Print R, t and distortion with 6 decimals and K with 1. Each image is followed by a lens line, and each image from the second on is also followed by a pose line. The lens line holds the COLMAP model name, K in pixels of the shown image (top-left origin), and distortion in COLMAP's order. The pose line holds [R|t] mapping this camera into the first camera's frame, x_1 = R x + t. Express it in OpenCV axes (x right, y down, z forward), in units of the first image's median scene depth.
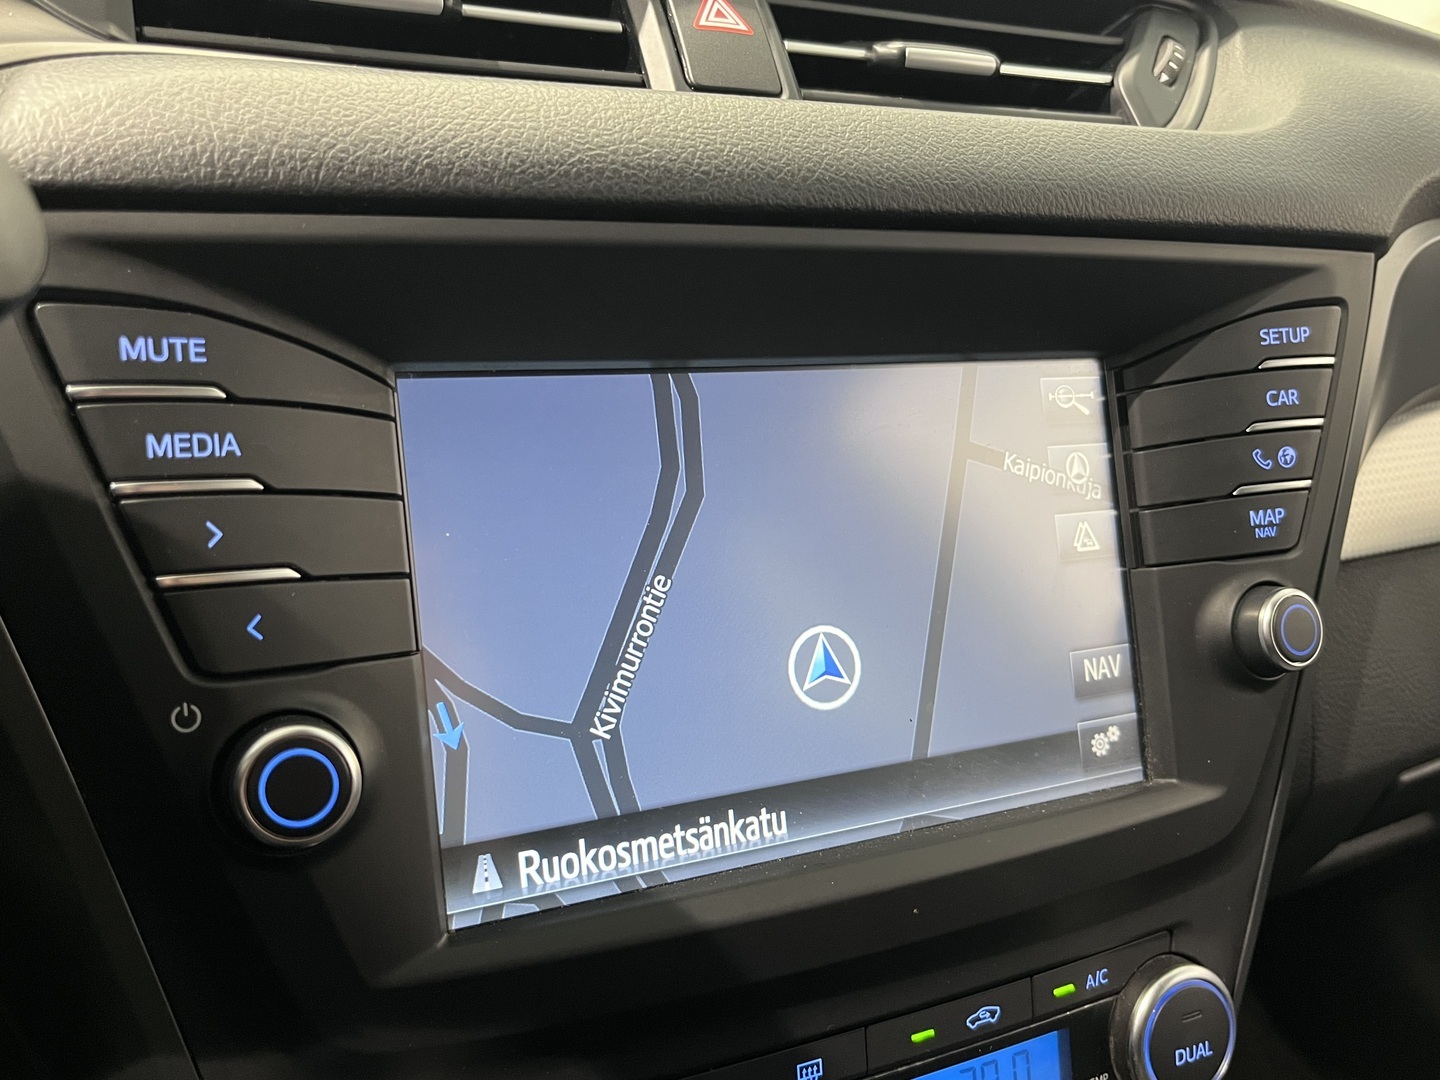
lens RADIAL K [[1264.6, 0, 721.1], [0, 1264.6, 543.7], [0, 0, 1]] dist [0.017639, -0.030064]
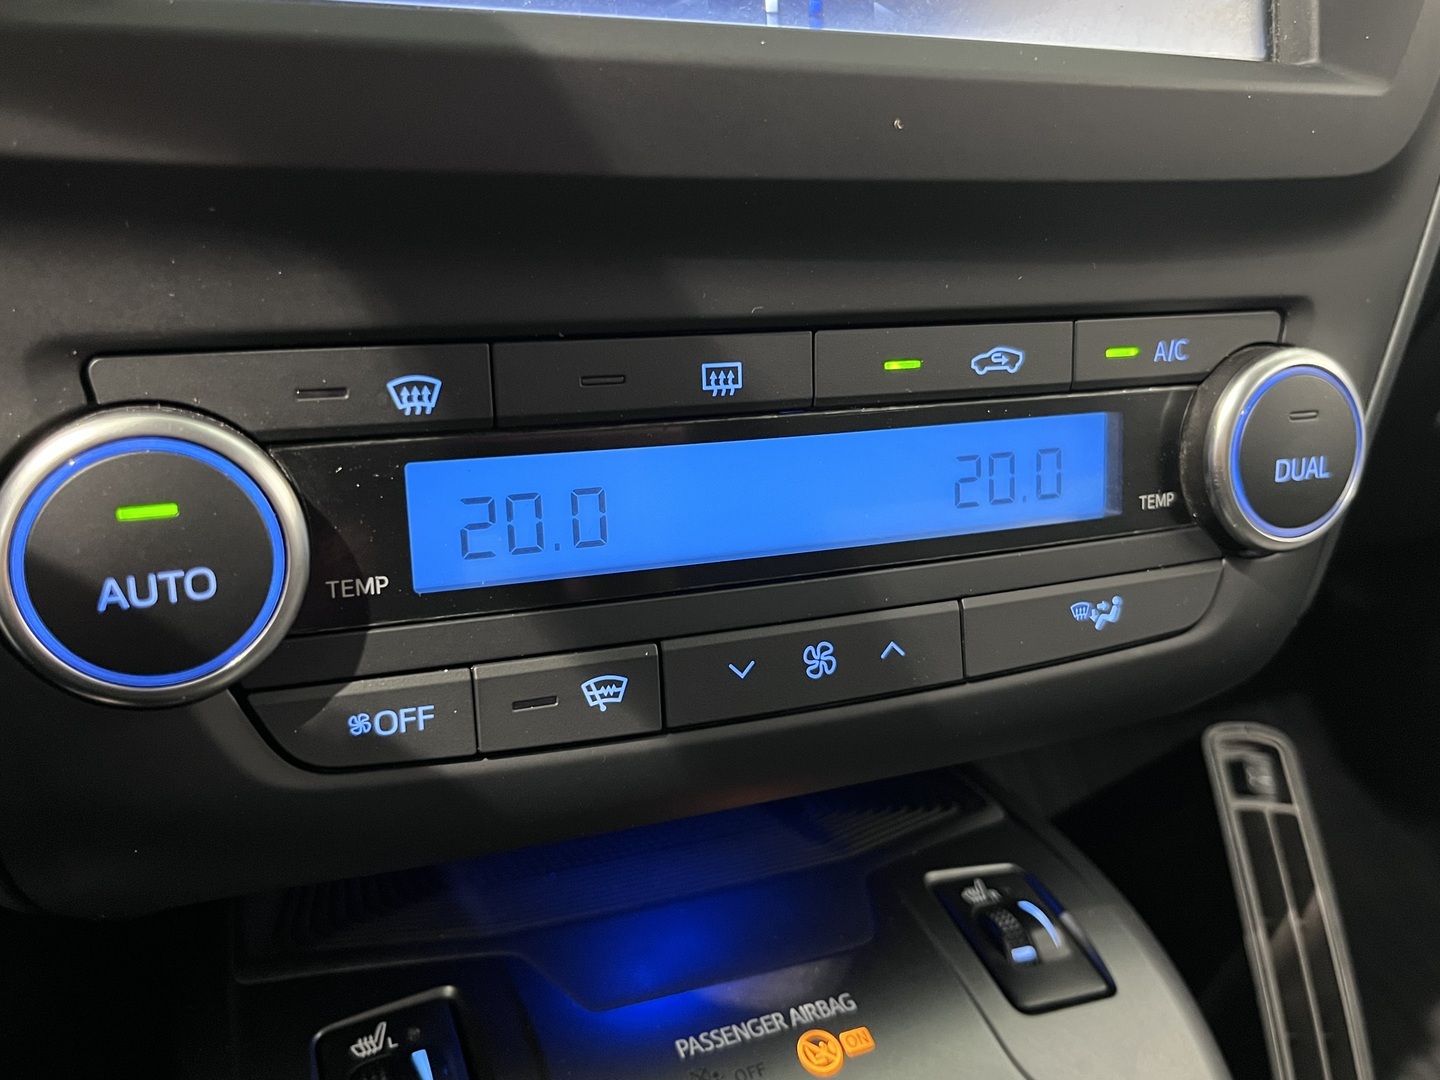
lens RADIAL K [[1264.6, 0, 718.4], [0, 1264.6, 544.0], [0, 0, 1]] dist [0.017639, -0.030064]
pose [[0.998075, 0.042715, -0.044962, 0.093395], [-0.034919, 0.986211, 0.161766, 0.364690], [0.051252, -0.159885, 0.985804, 0.314819]]
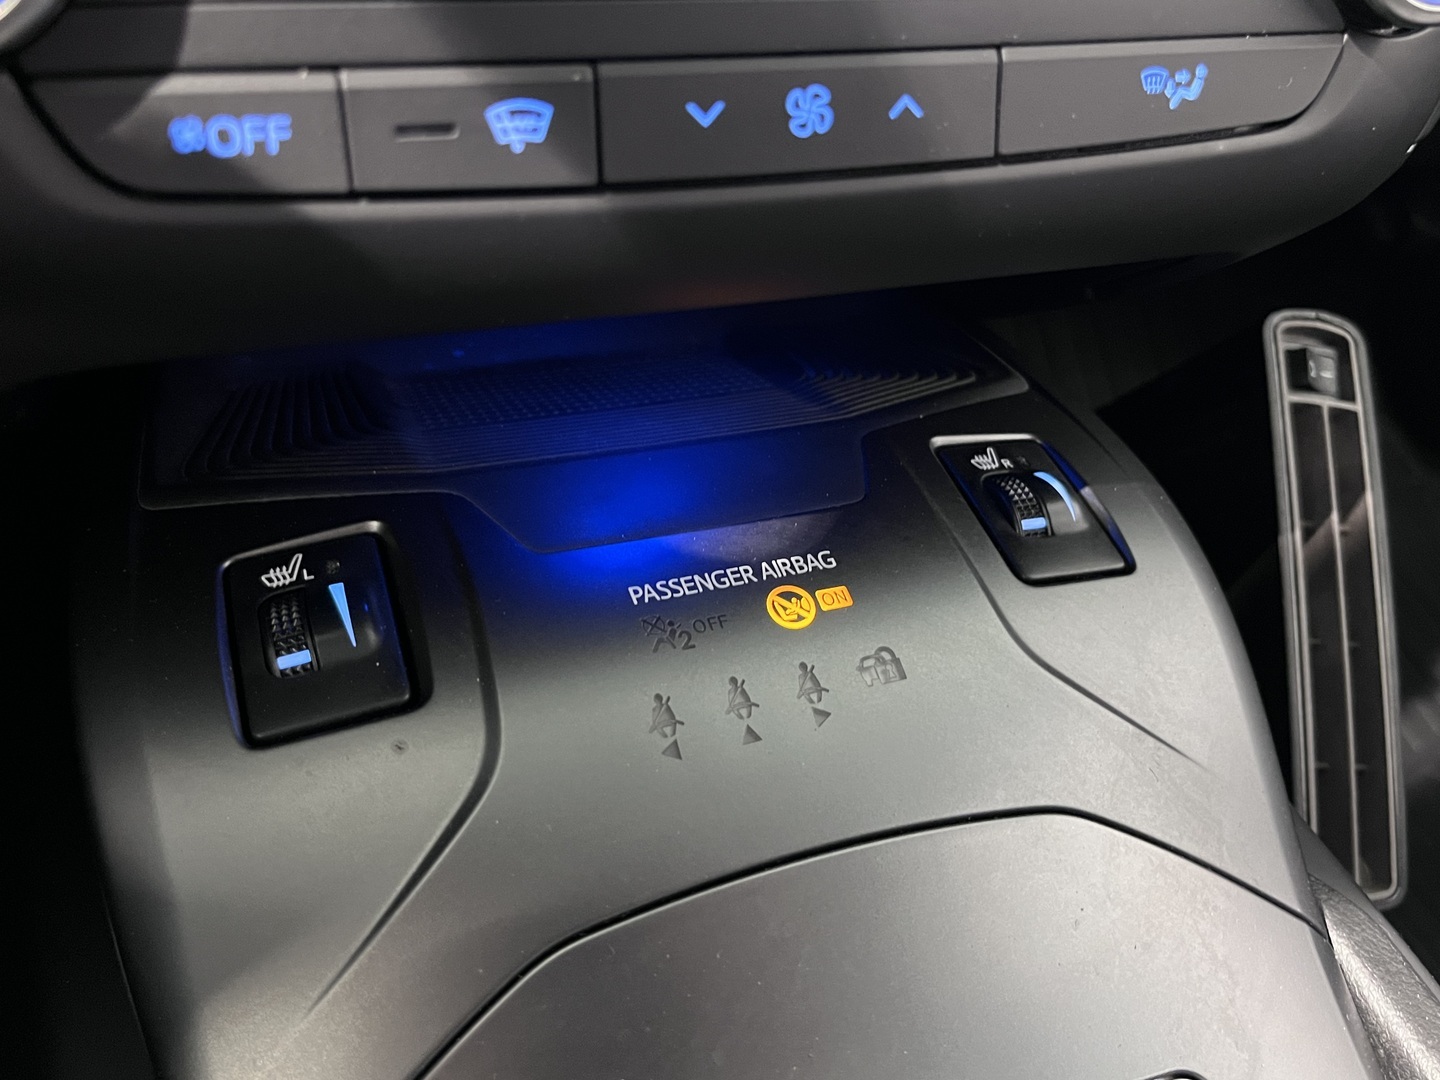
lens RADIAL K [[1264.6, 0, 721.9], [0, 1264.6, 537.9], [0, 0, 1]] dist [0.017639, -0.030064]
pose [[0.994051, 0.096685, -0.050146, 0.125313], [-0.066778, 0.904749, 0.420678, 0.468971], [0.086043, -0.414827, 0.905823, 0.418891]]
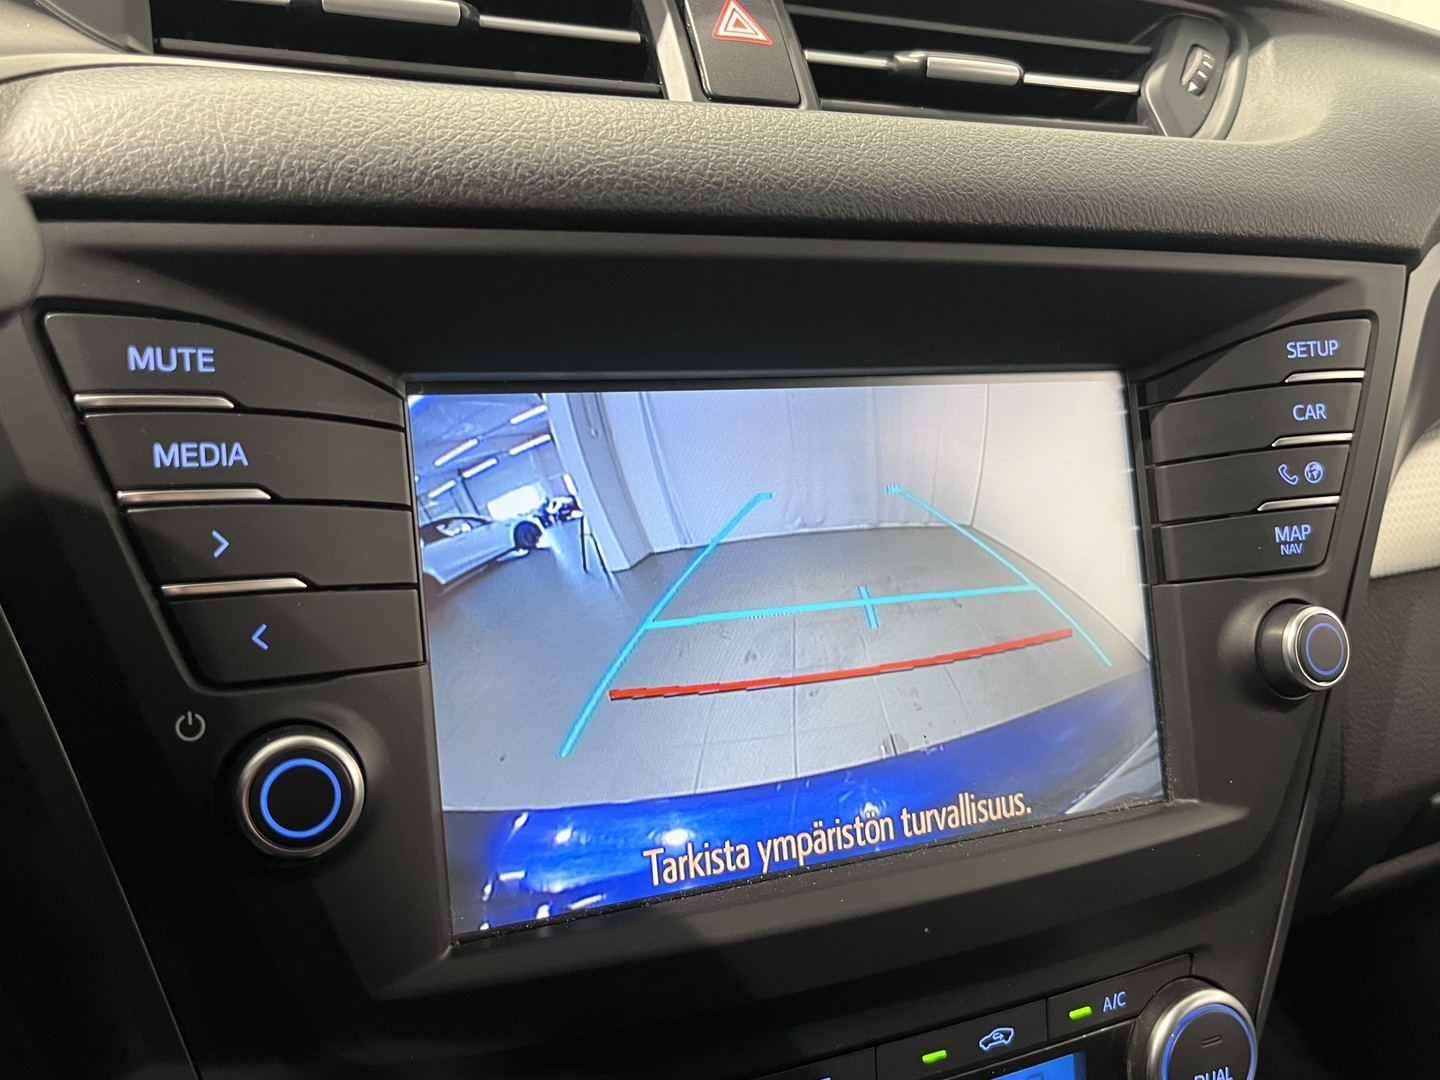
lens RADIAL K [[1264.6, 0, 721.4], [0, 1264.6, 545.9], [0, 0, 1]] dist [0.017639, -0.030064]
pose [[0.999562, 0.008497, -0.028345, 0.017507], [-0.008646, 0.999949, -0.005128, -0.002749], [0.028300, 0.005371, 0.999585, 0.006504]]
